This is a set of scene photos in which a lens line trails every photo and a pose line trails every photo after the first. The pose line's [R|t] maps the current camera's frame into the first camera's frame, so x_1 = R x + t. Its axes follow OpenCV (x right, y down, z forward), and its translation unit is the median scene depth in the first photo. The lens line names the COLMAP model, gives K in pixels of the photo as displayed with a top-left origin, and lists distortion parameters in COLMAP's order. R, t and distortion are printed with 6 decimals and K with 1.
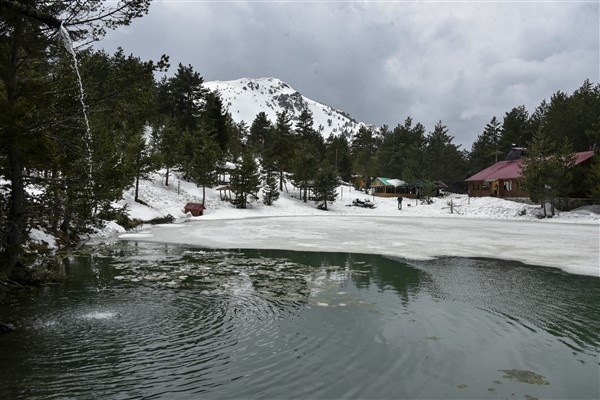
lens RADIAL K [[480.8, 0, 298.0], [0, 480.8, 202.3], [0, 0, 1]] dist [-0.036270, -0.001487]
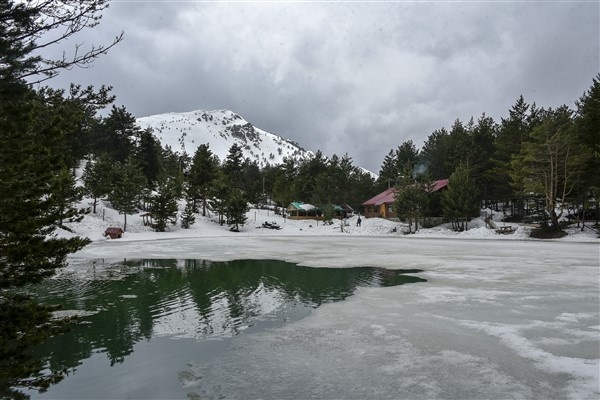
lens RADIAL K [[462.3, 0, 298.6], [0, 462.3, 203.1], [0, 0, 1]] dist [-0.036177, -0.003564]
pose [[0.996090, -0.016172, 0.086856, 0.090440], [0.020554, 0.998548, -0.049789, 0.004546], [-0.085925, 0.051379, 0.994976, -0.104405]]
